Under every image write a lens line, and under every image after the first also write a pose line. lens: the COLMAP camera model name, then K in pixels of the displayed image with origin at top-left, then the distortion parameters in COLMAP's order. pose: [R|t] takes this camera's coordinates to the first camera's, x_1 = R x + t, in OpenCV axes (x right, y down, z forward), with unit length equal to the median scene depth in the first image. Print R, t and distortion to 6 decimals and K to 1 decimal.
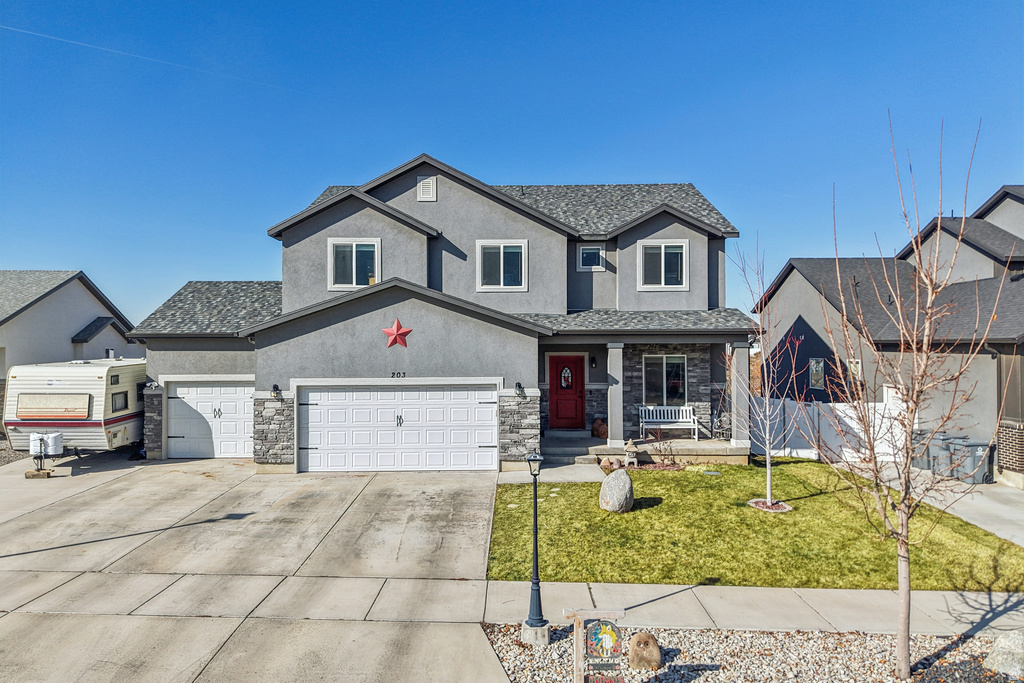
lens RADIAL K [[694.9, 0, 504.7], [0, 694.9, 338.9], [0, 0, 1]] dist [0.002692, -0.004084]
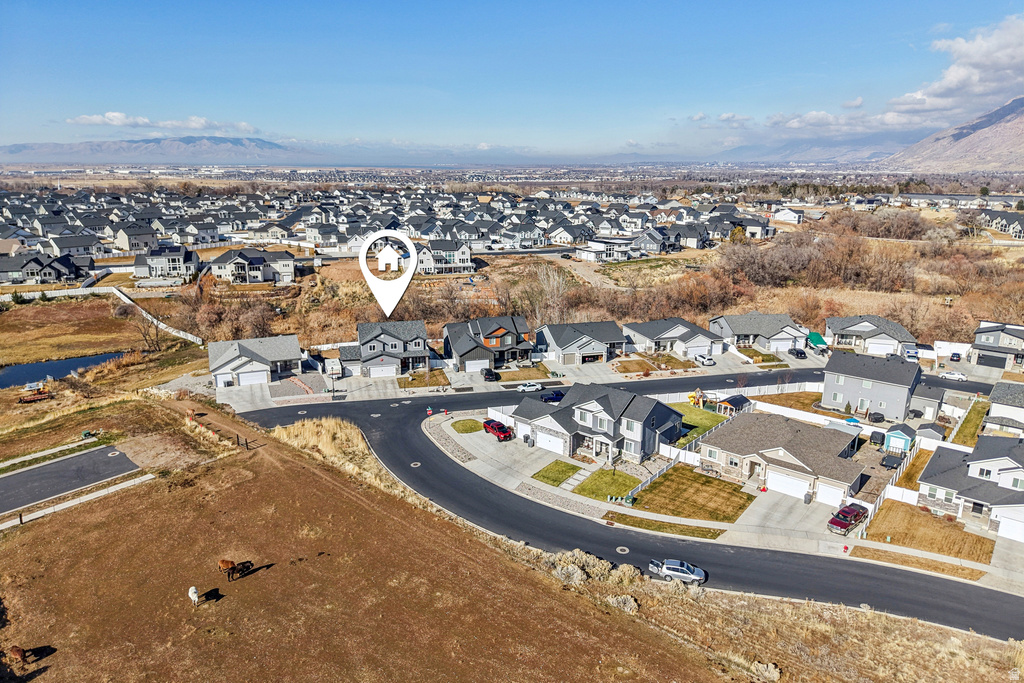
lens RADIAL K [[686.6, 0, 512.0], [0, 686.6, 341.5], [0, 0, 1]] dist [-0.001911, -0.004740]
pose [[0.967139, -0.064684, 0.245884, -0.564877], [0.002965, 0.969900, 0.243487, -1.879682], [-0.254232, -0.234757, 0.938219, -5.916396]]
